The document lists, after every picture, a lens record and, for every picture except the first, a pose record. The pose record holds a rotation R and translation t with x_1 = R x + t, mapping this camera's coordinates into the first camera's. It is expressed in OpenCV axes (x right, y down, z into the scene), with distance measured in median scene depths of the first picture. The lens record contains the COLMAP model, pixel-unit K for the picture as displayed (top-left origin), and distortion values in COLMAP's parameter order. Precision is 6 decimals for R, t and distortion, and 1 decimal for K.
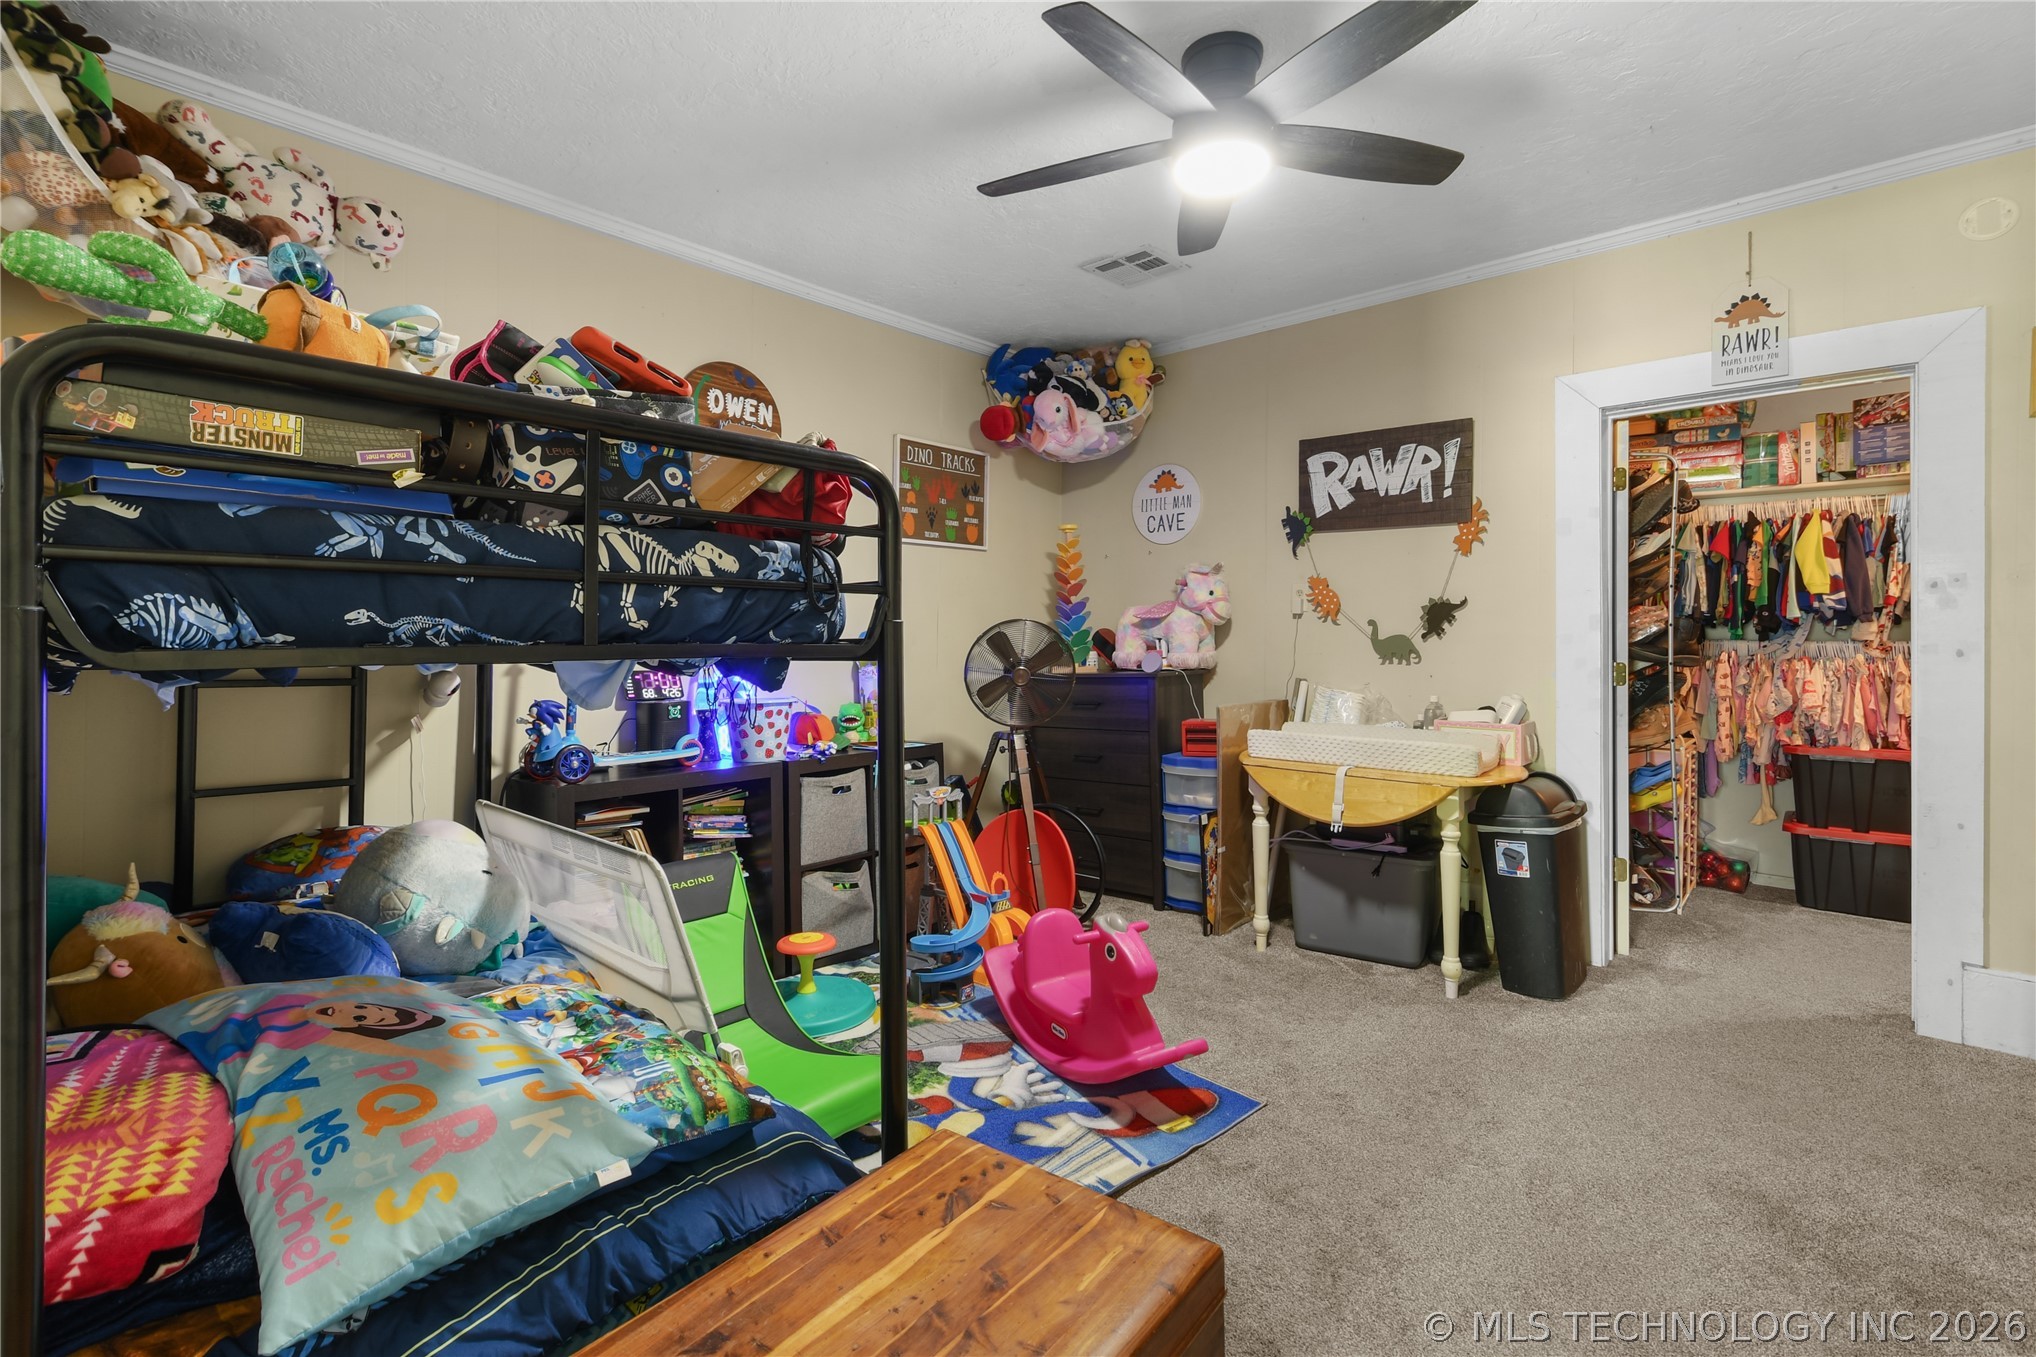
lens RADIAL K [[903.5, 0, 1025.6], [0, 903.5, 637.2], [0, 0, 1]] dist [0.000247, -0.000043]
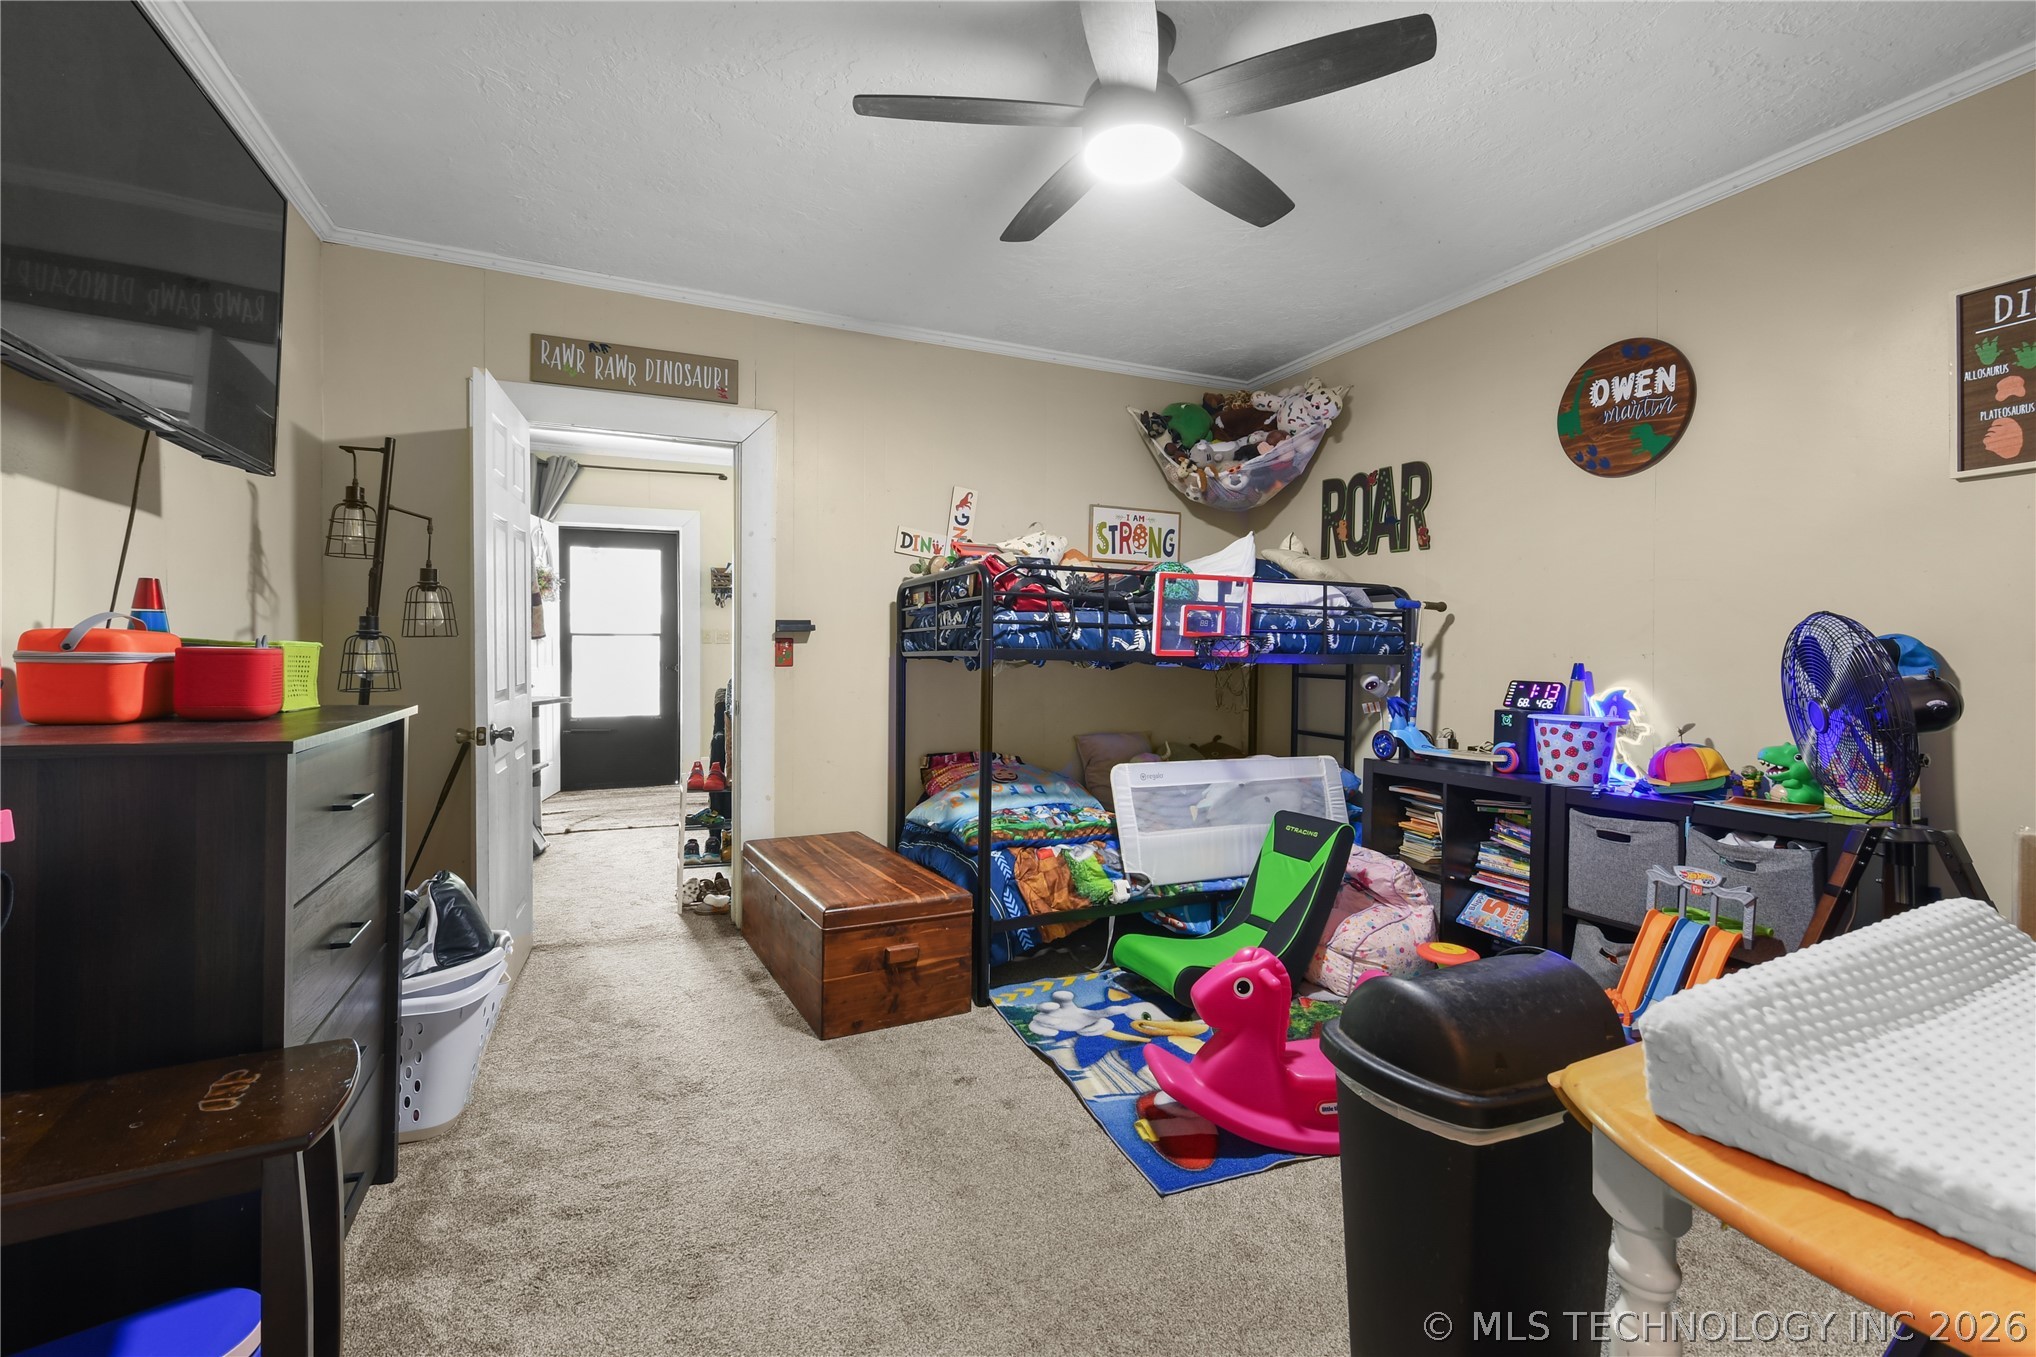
lens RADIAL K [[903.5, 0, 1017.5], [0, 903.5, 664.9], [0, 0, 1]] dist [0.000247, -0.000043]
pose [[-0.381621, 0.009734, -0.924268, 0.773091], [0.000623, 0.999947, 0.010274, 0.006662], [0.924319, 0.003345, -0.381607, 0.841928]]
